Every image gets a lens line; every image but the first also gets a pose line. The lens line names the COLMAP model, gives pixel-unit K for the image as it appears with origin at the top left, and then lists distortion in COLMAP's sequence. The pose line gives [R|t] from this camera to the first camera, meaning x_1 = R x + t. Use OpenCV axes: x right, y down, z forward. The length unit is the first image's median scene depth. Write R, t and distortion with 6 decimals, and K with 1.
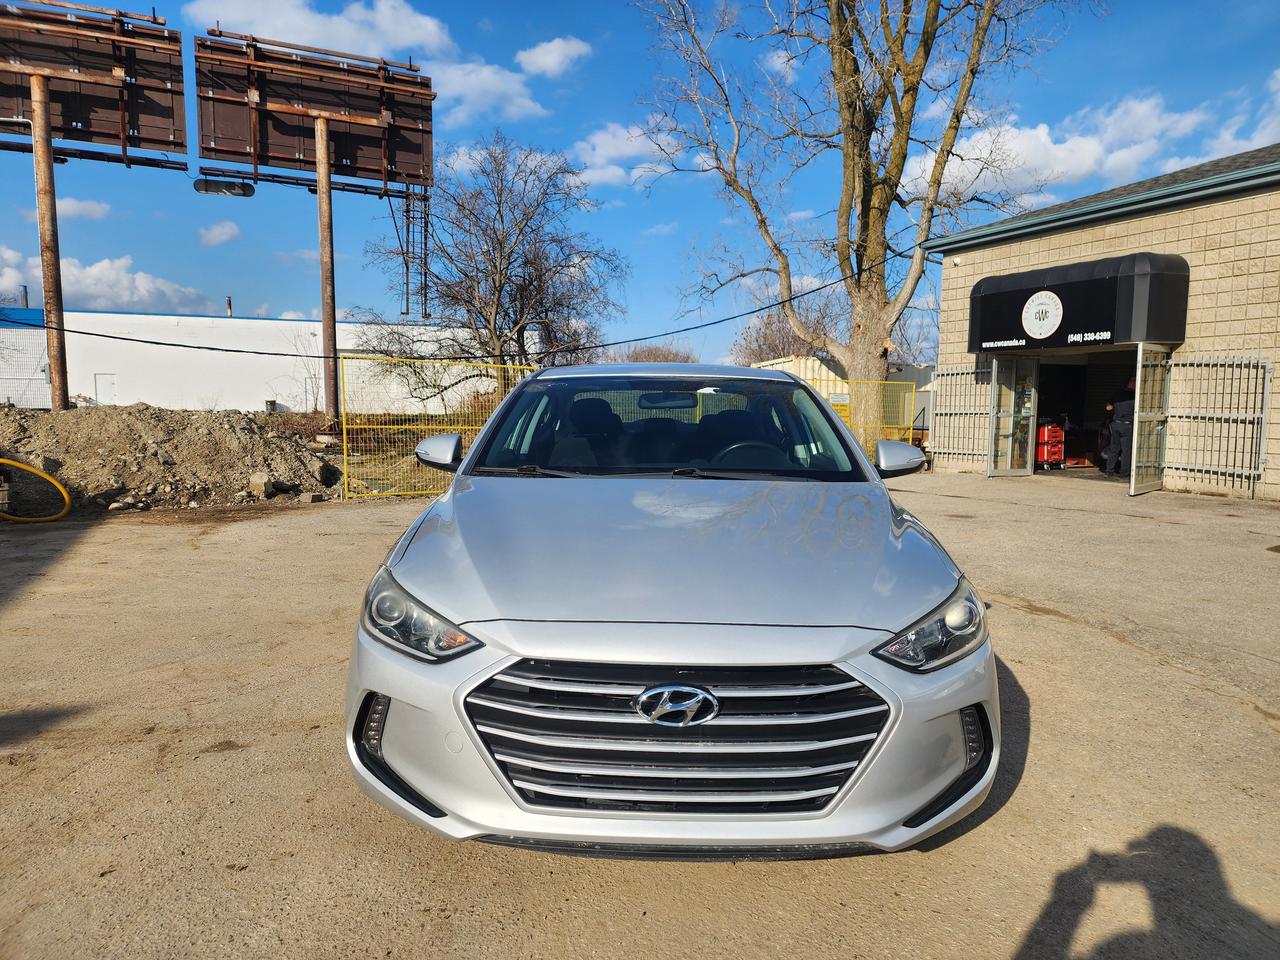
lens RADIAL K [[861.9, 0, 649.5], [0, 861.9, 490.6], [0, 0, 1]] dist [0.056301, -0.049039]
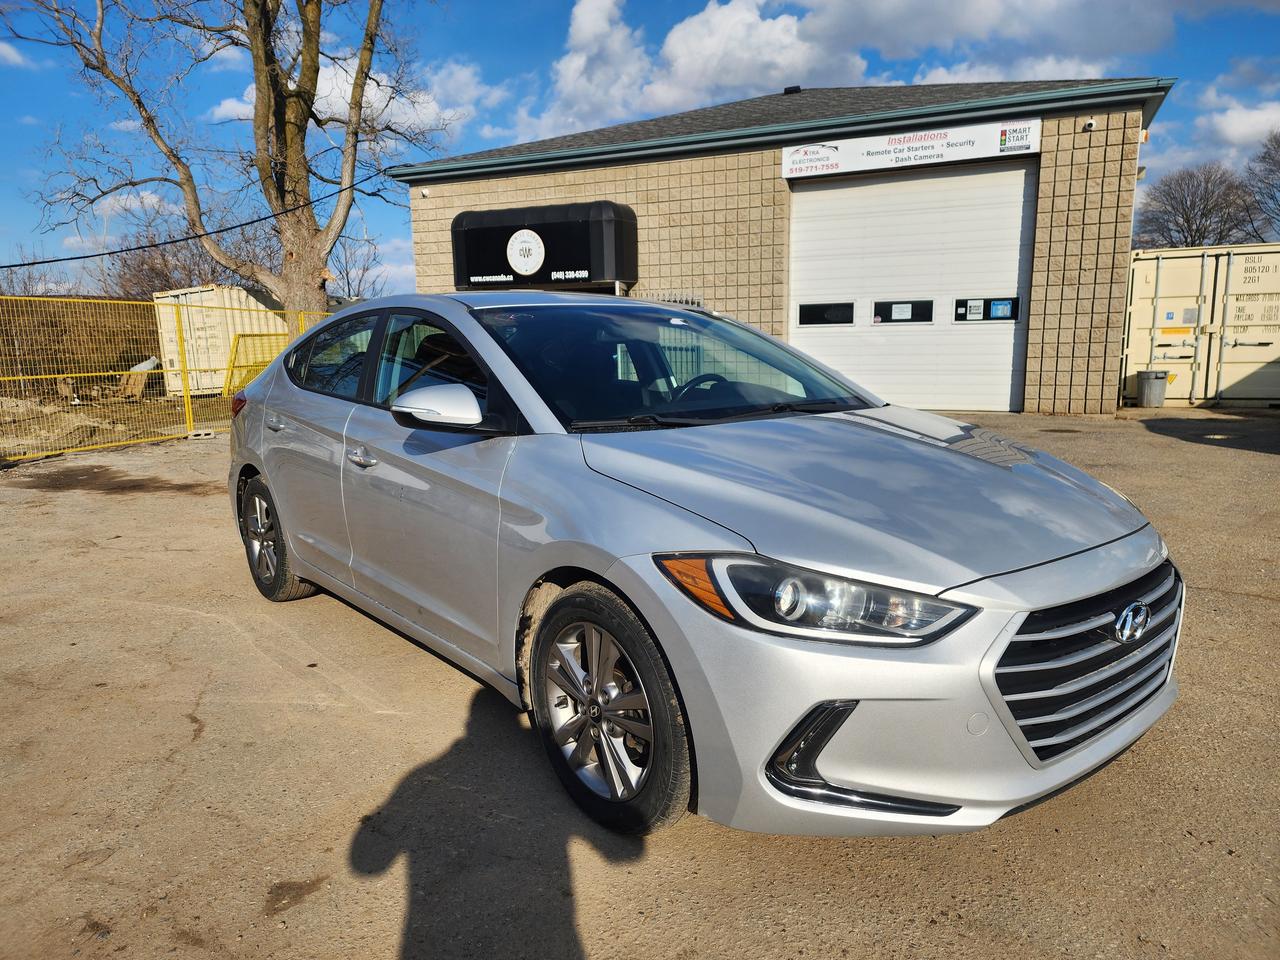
lens RADIAL K [[861.9, 0, 635.3], [0, 861.9, 489.3], [0, 0, 1]] dist [0.056301, -0.049039]
pose [[0.764203, -0.132115, 0.631300, -0.150881], [0.086176, 0.990935, 0.103059, -0.009854], [-0.639193, -0.024354, 0.768661, 0.081442]]
